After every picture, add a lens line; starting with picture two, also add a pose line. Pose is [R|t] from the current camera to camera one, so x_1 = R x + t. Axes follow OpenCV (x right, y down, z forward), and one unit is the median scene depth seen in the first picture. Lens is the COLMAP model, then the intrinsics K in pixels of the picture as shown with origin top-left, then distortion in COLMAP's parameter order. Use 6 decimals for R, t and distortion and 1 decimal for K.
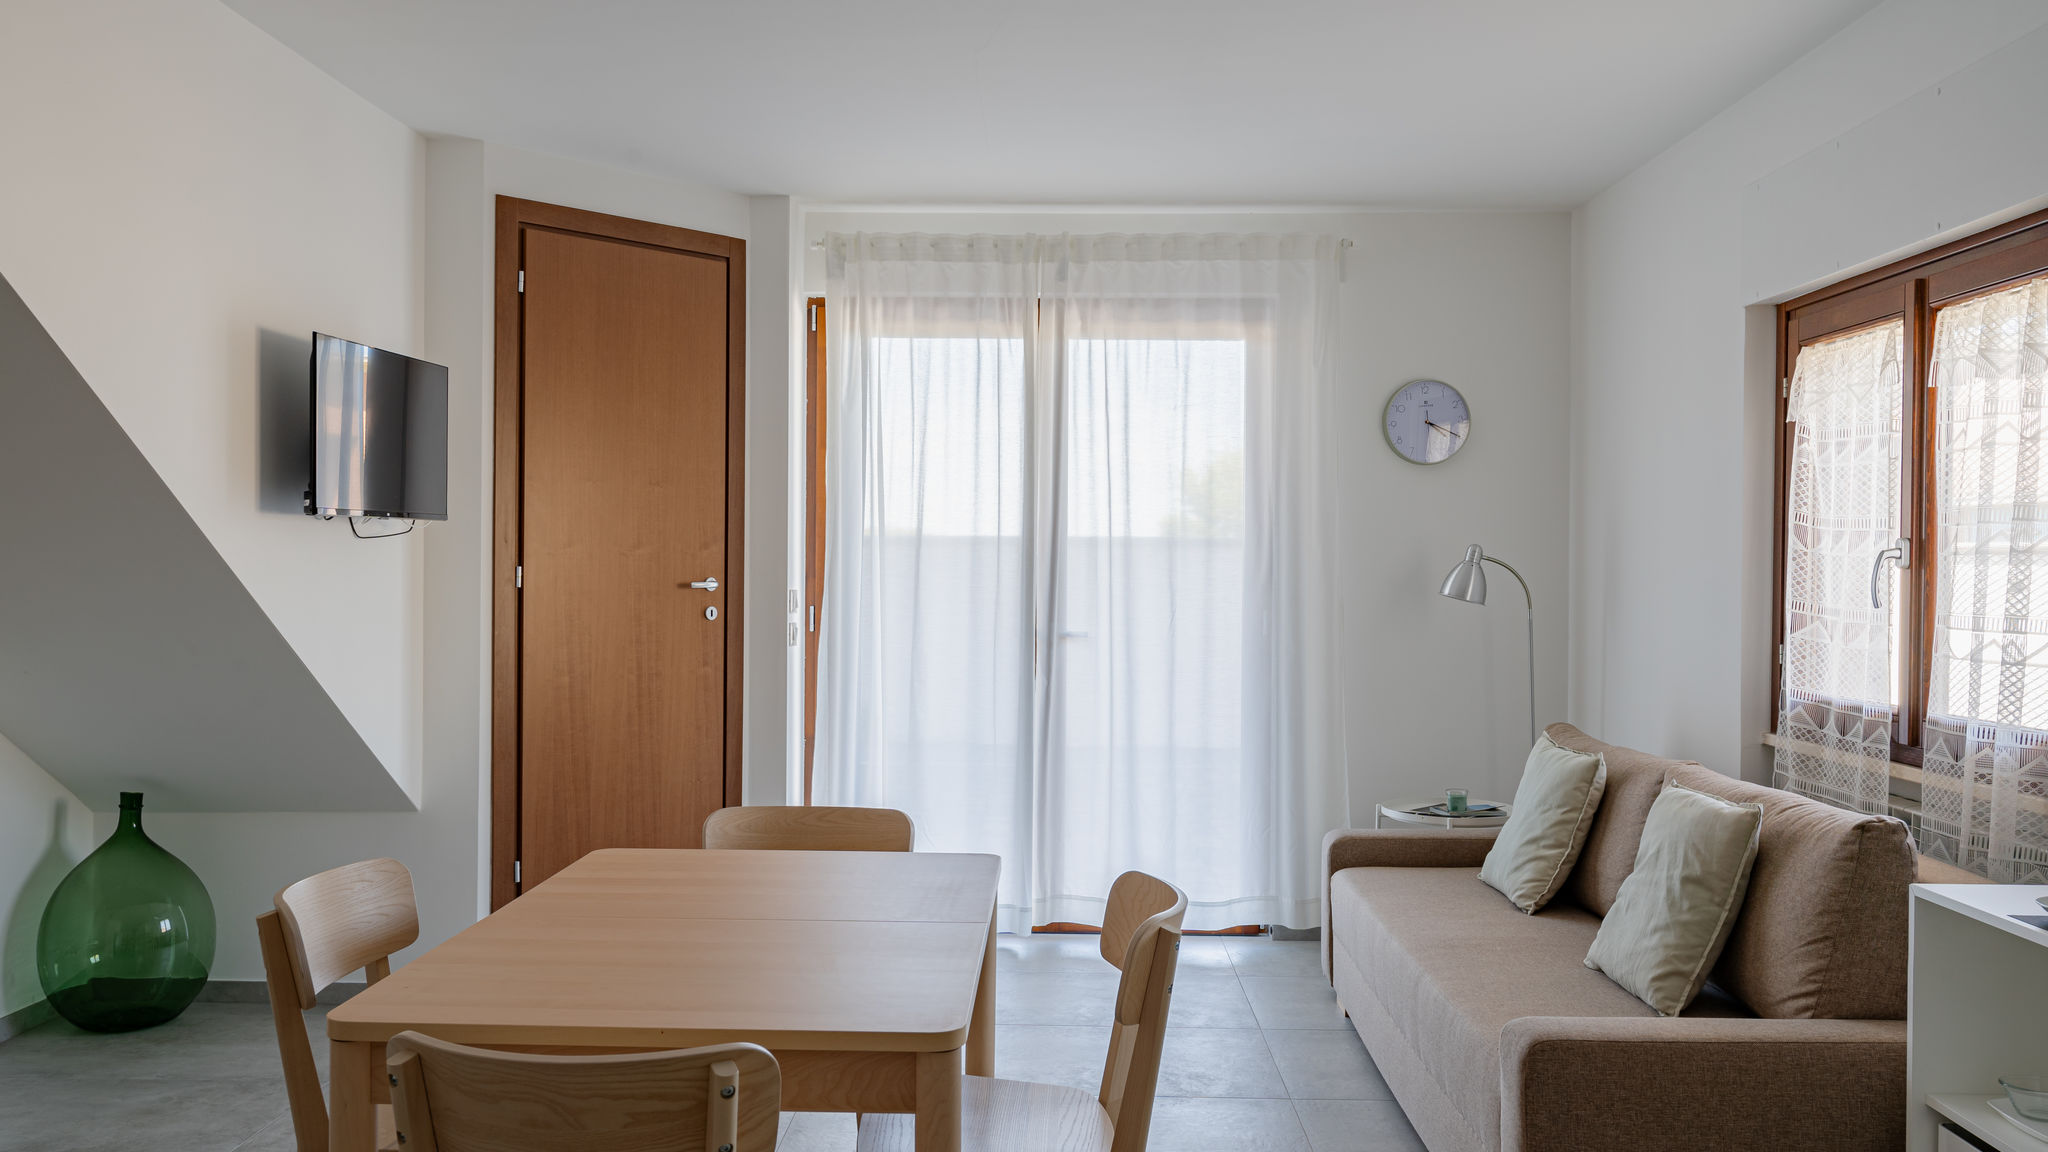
lens RADIAL K [[1613.5, 0, 1003.1], [0, 1613.5, 580.3], [0, 0, 1]] dist [-0.003252, 0.007943]
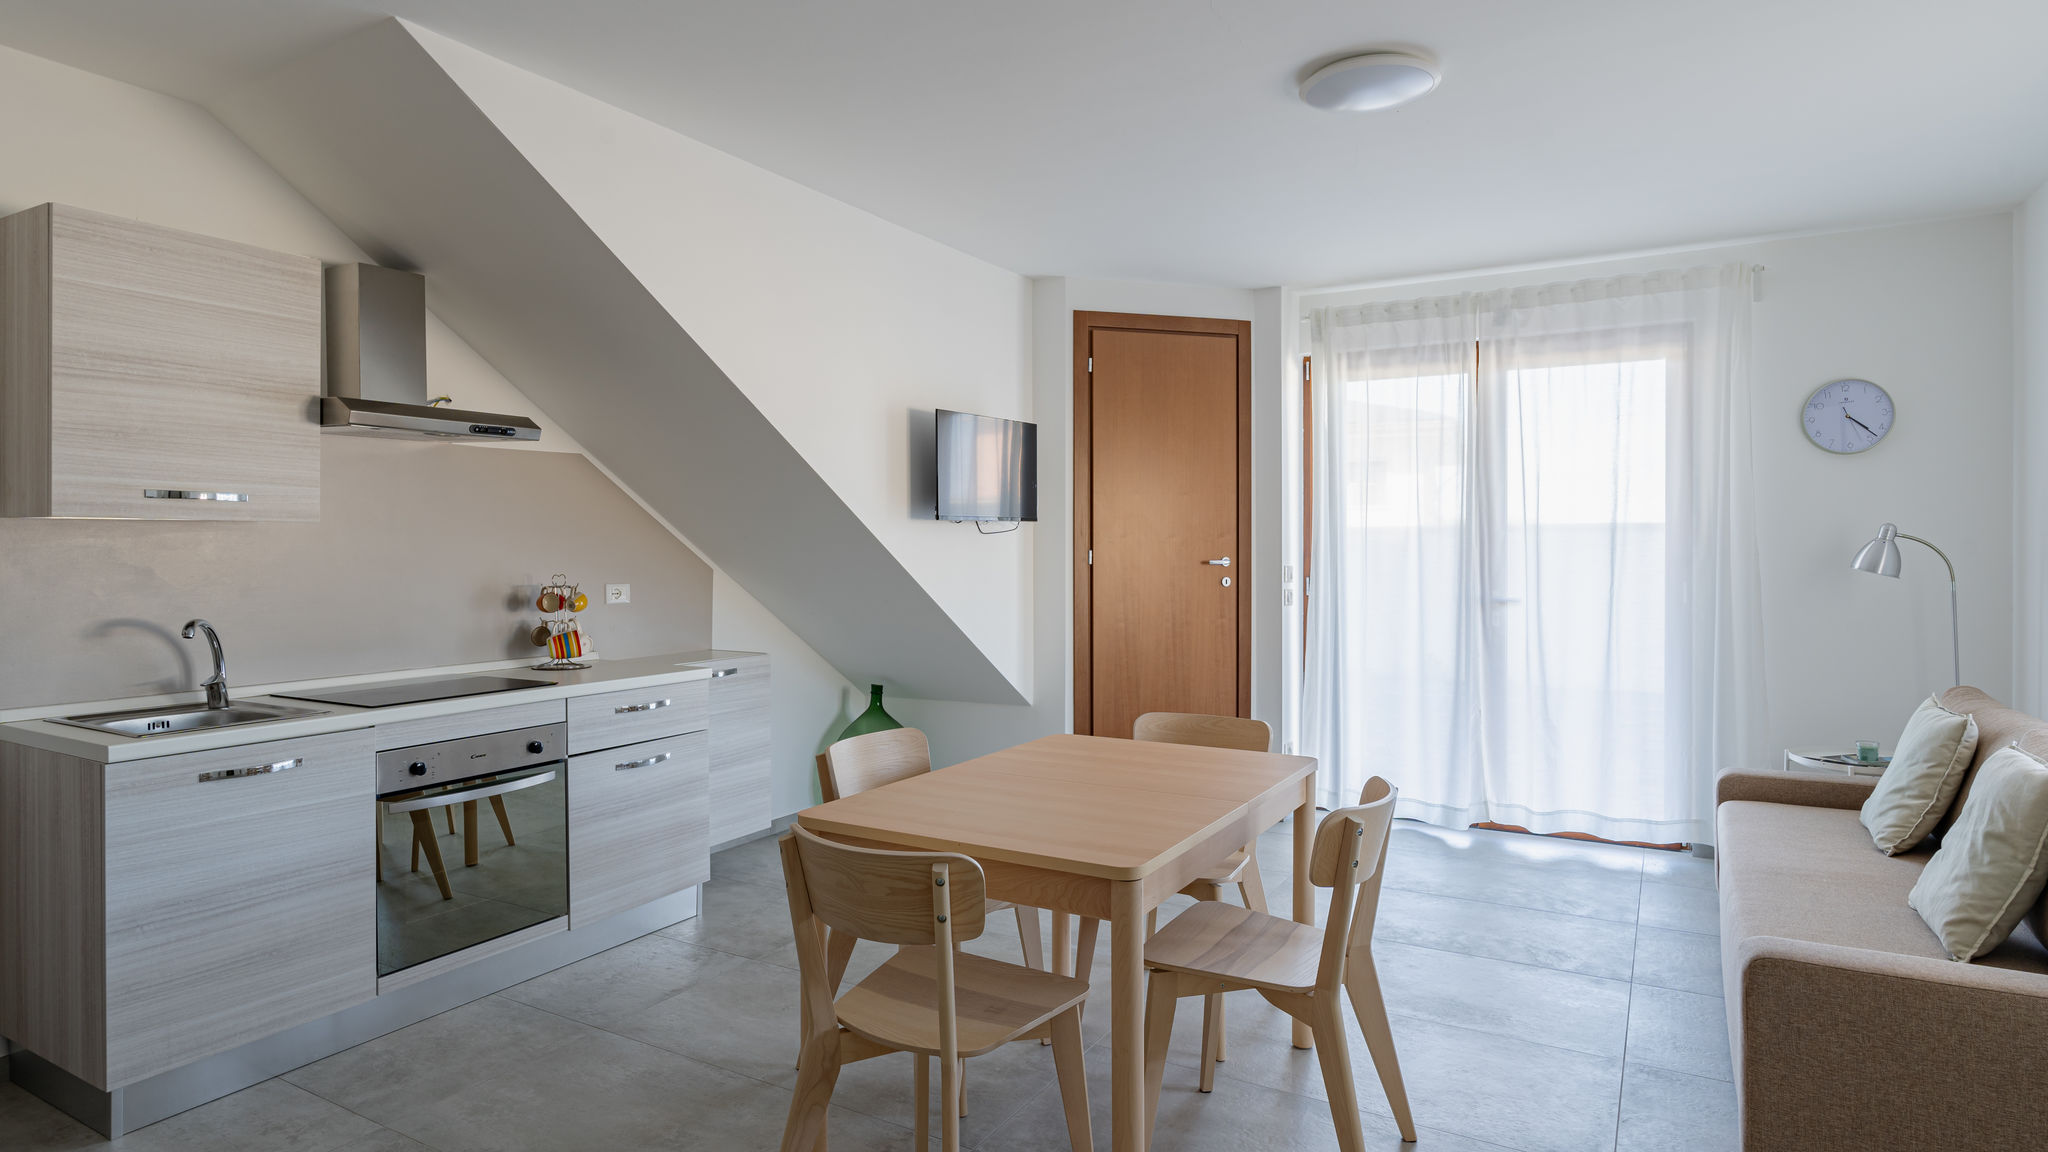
lens RADIAL K [[1124.7, 0, 999.3], [0, 1124.7, 557.2], [0, 0, 1]] dist [-0.001060, -0.000241]
pose [[0.874678, -0.005283, -0.484675, 0.149200], [0.004482, 0.999986, -0.002810, 0.000520], [0.484683, 0.000285, 0.874690, 0.022692]]
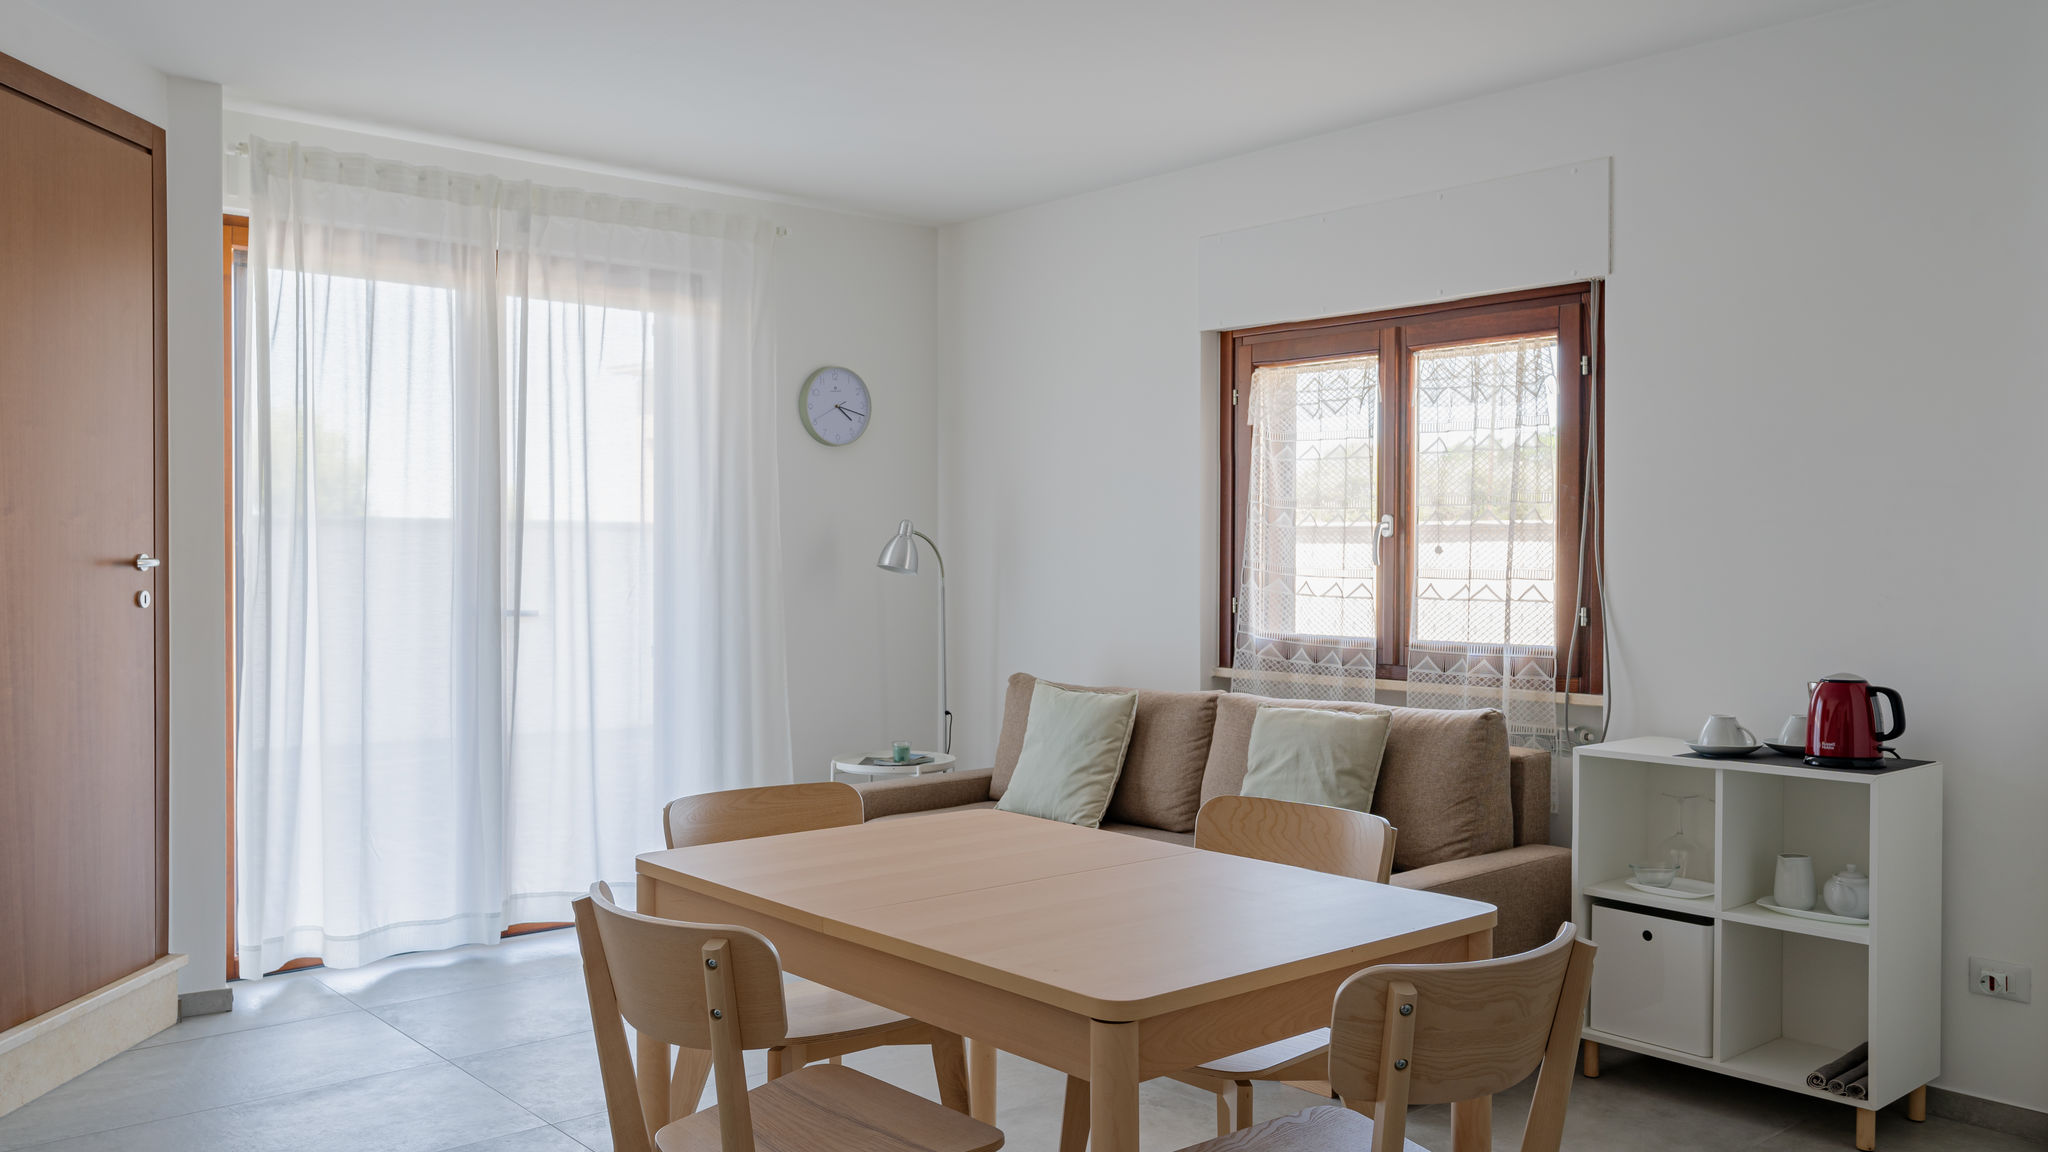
lens RADIAL K [[1613.5, 0, 1006.3], [0, 1613.5, 594.6], [0, 0, 1]] dist [-0.003252, 0.007943]
pose [[0.739129, -0.022157, 0.673199, -0.461336], [0.010953, 0.999722, 0.020877, 0.007386], [-0.673475, -0.008057, 0.739166, 0.151564]]
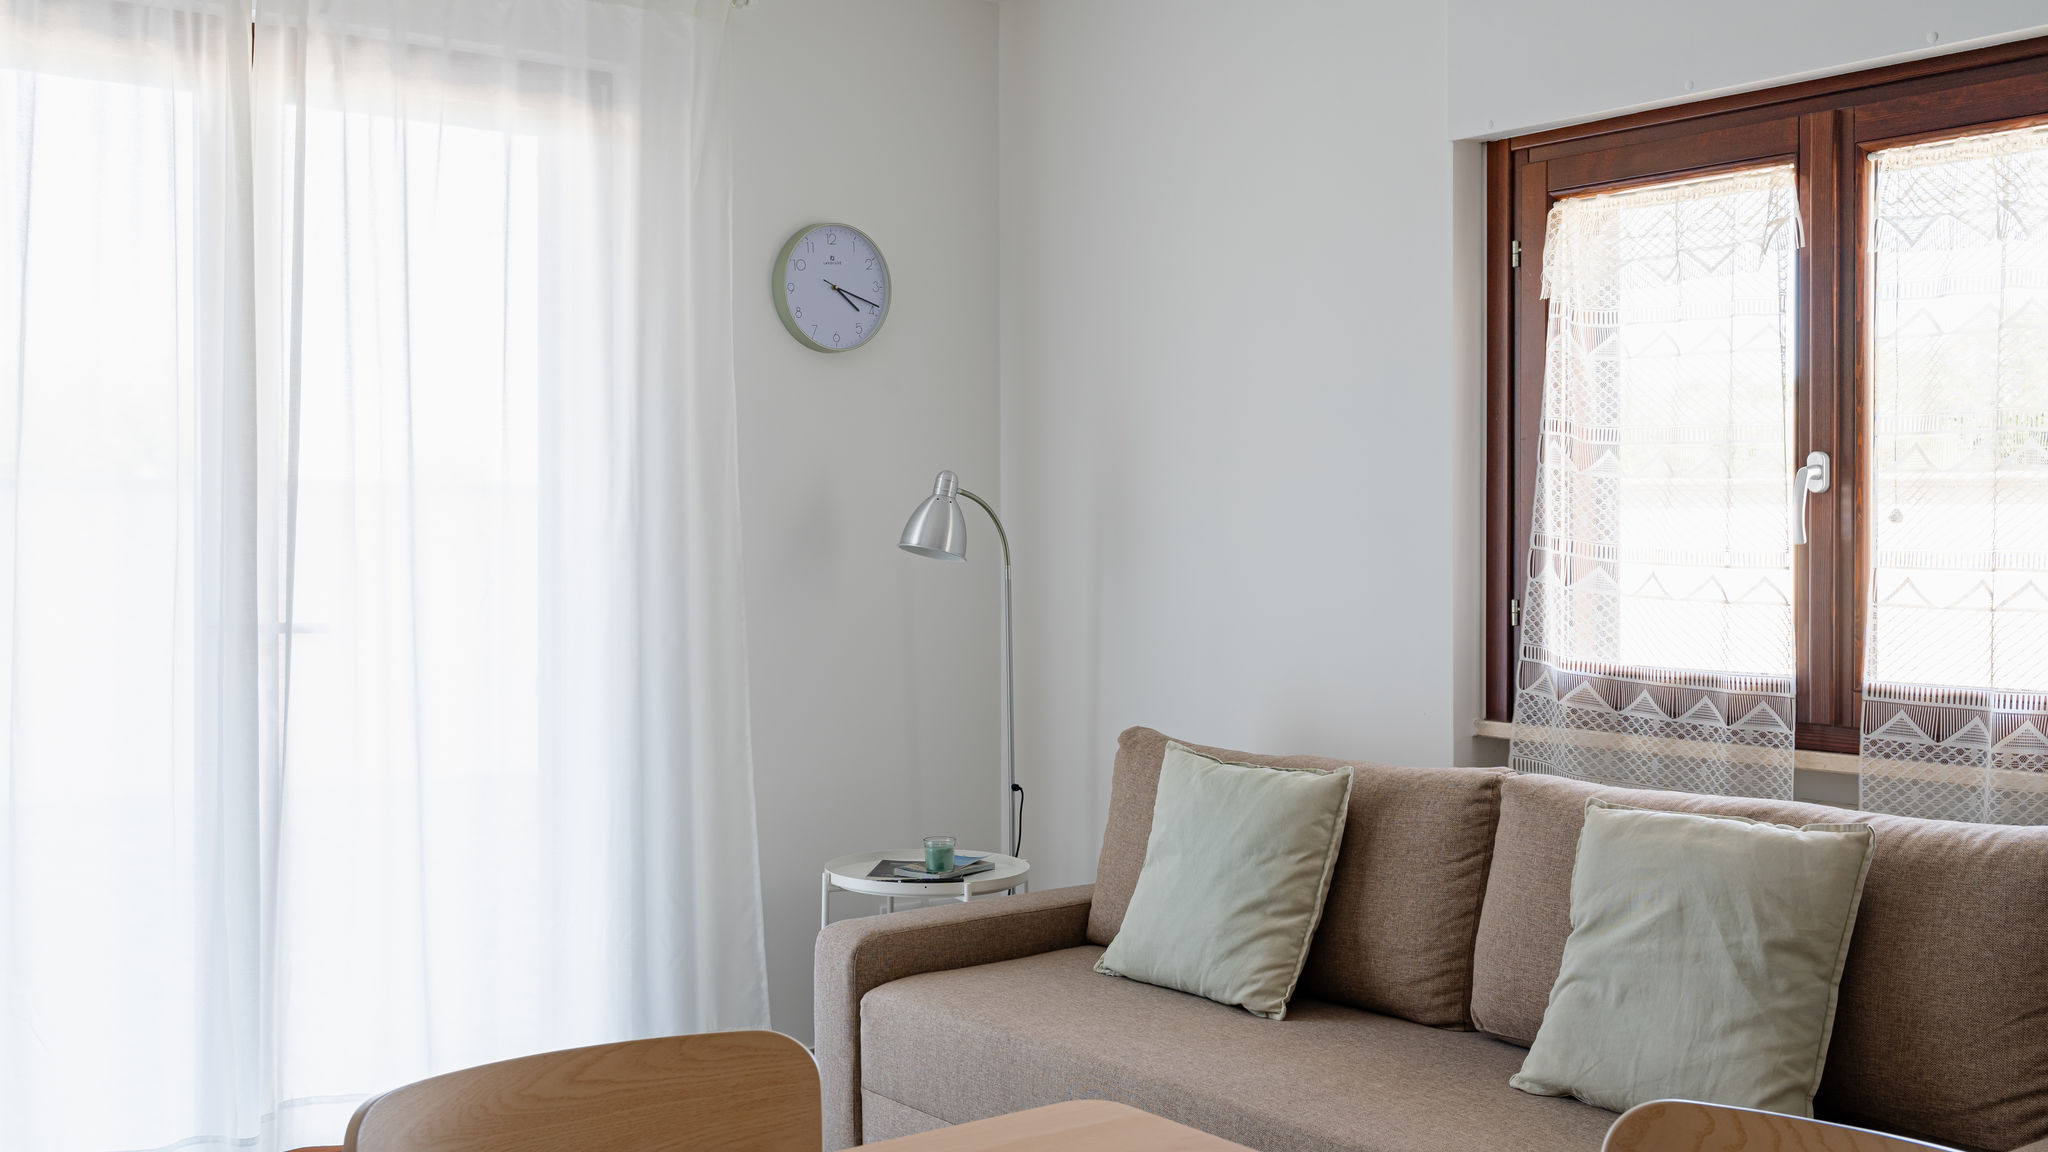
lens RADIAL K [[2030.5, 0, 941.4], [0, 2030.5, 537.7], [0, 0, 1]] dist [0.003936, 0.000000]
pose [[0.786373, -0.012024, 0.617635, -0.265934], [0.014713, 0.999891, 0.000734, 0.005472], [-0.617577, 0.008510, 0.786465, 0.381447]]
